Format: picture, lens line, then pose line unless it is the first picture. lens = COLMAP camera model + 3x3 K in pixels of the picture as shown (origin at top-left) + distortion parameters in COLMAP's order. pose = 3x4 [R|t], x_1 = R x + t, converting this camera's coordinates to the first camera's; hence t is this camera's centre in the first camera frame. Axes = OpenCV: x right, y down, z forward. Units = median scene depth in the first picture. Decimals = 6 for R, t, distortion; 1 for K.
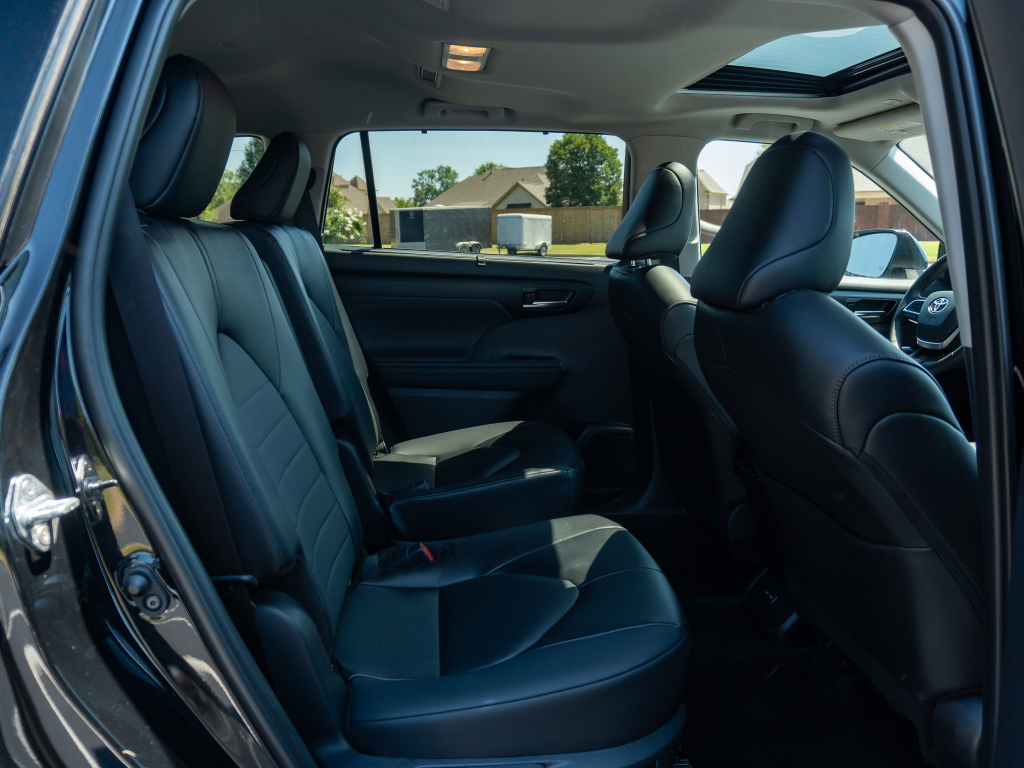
lens RADIAL K [[790.7, 0, 512.0], [0, 790.7, 384.0], [0, 0, 1]] dist [-0.025040, 0.000052]
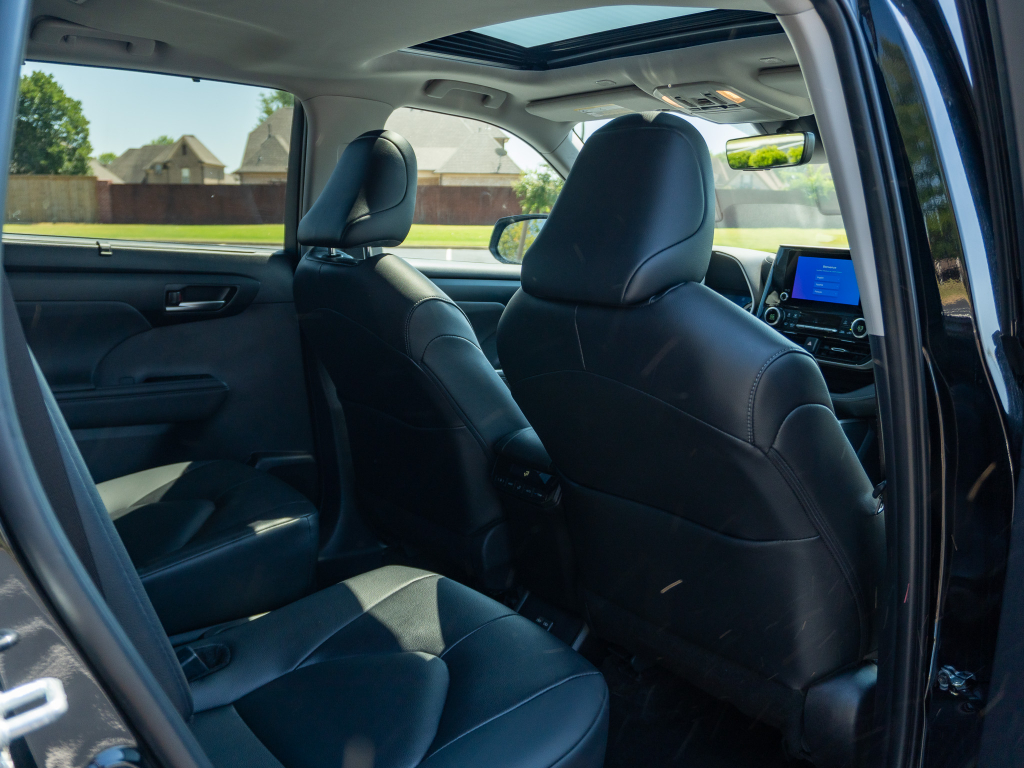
lens RADIAL K [[939.8, 0, 512.0], [0, 939.8, 384.0], [0, 0, 1]] dist [-0.015963, -0.003322]
pose [[0.845103, -0.073229, 0.529565, -0.198676], [0.078055, 0.996861, 0.013283, -0.015253], [-0.528875, 0.030110, 0.848165, 0.084554]]
